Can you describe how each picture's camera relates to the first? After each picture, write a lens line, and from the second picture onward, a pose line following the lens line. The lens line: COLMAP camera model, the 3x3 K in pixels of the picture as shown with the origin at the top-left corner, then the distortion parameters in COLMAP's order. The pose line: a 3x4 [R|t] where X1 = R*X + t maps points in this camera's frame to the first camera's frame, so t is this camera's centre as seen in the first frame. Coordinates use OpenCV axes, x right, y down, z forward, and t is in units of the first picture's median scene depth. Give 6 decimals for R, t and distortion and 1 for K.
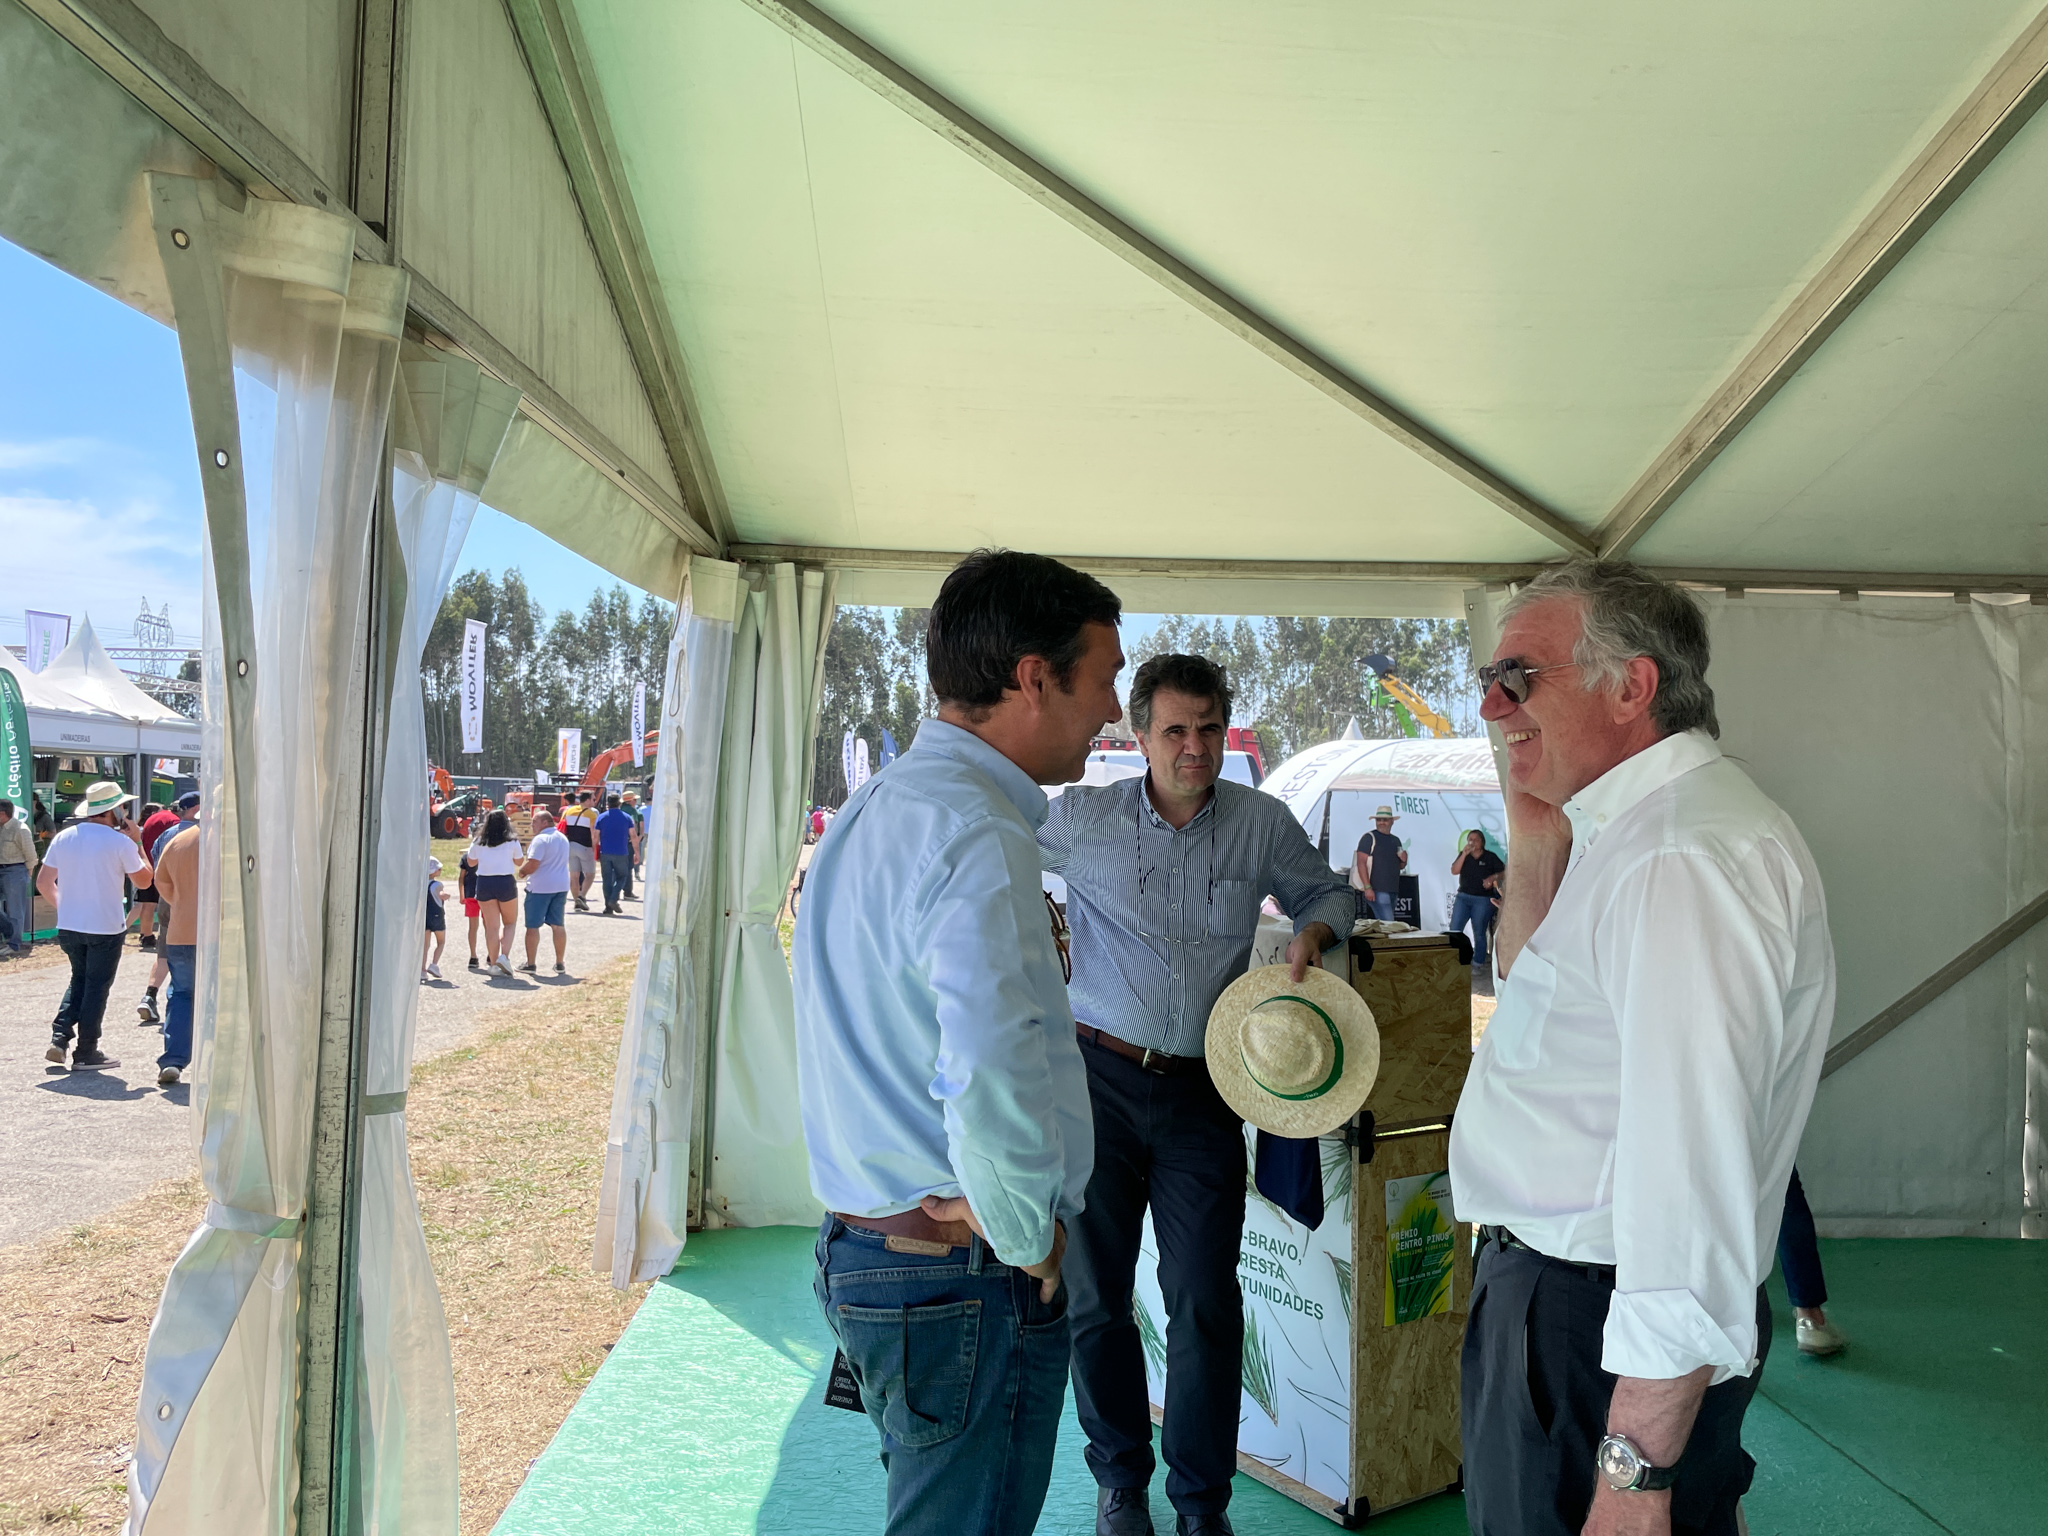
lens RADIAL K [[1561.7, 0, 1031.6], [0, 1561.7, 780.1], [0, 0, 1]] dist [0.013584, -0.008812]
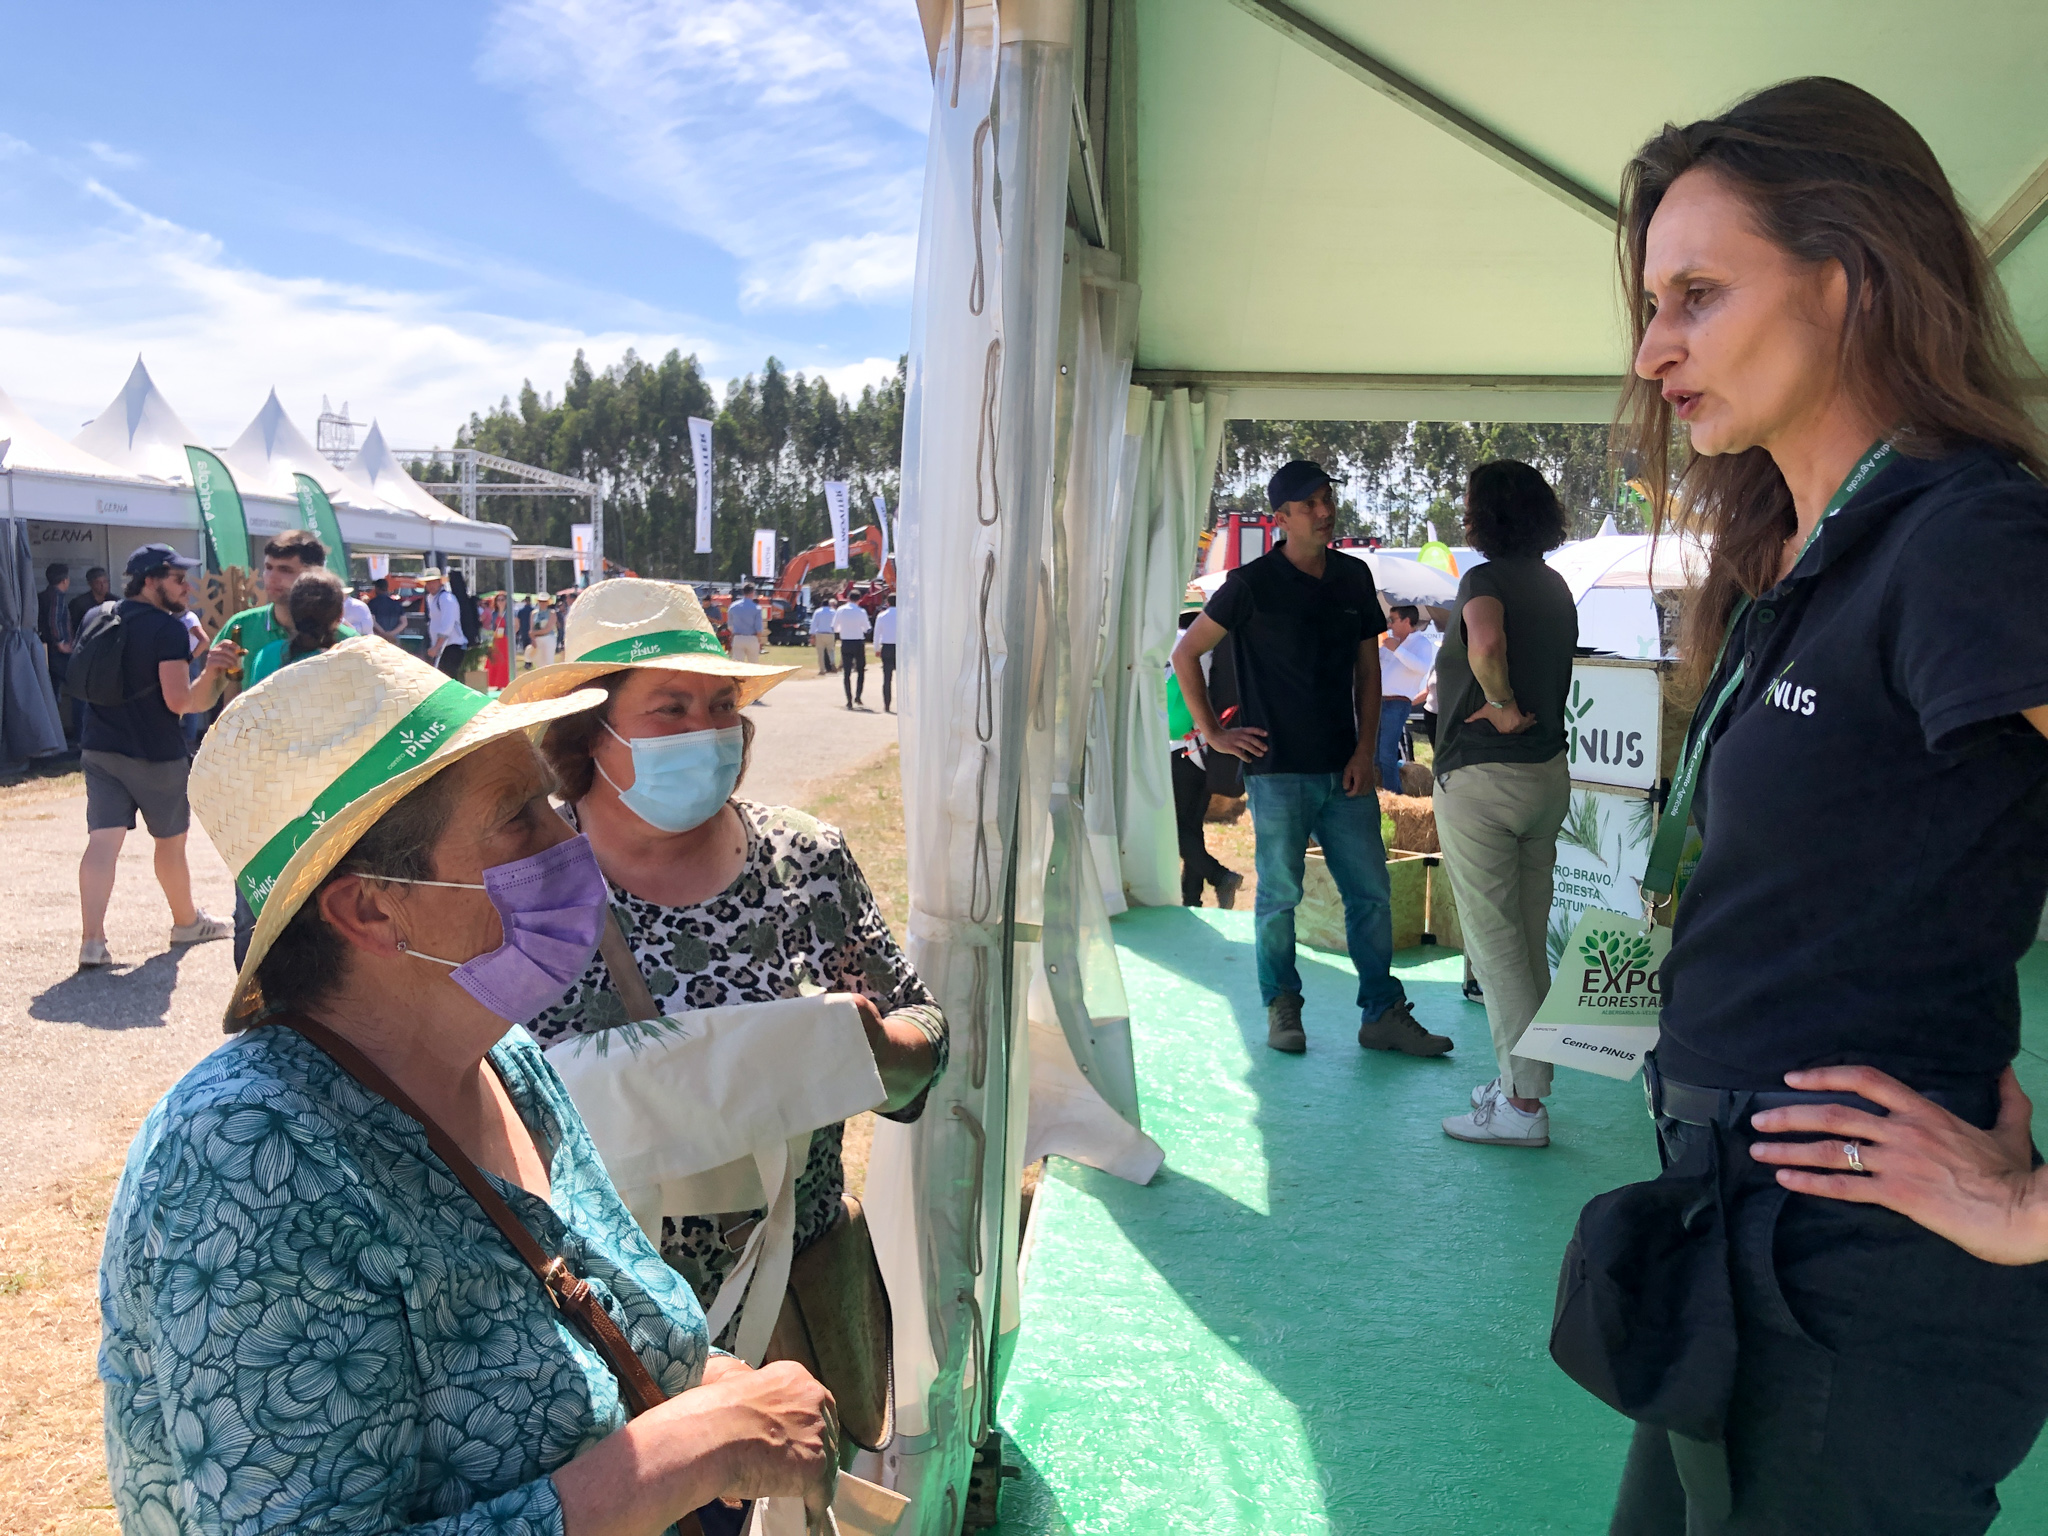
lens RADIAL K [[1694.4, 0, 1015.8], [0, 1694.4, 748.1], [0, 0, 1]] dist [-0.000910, -0.003718]
pose [[0.991075, 0.015148, -0.132445, -0.102561], [-0.002427, 0.995408, 0.095689, 0.020135], [0.133287, -0.094514, 0.986561, -0.367632]]
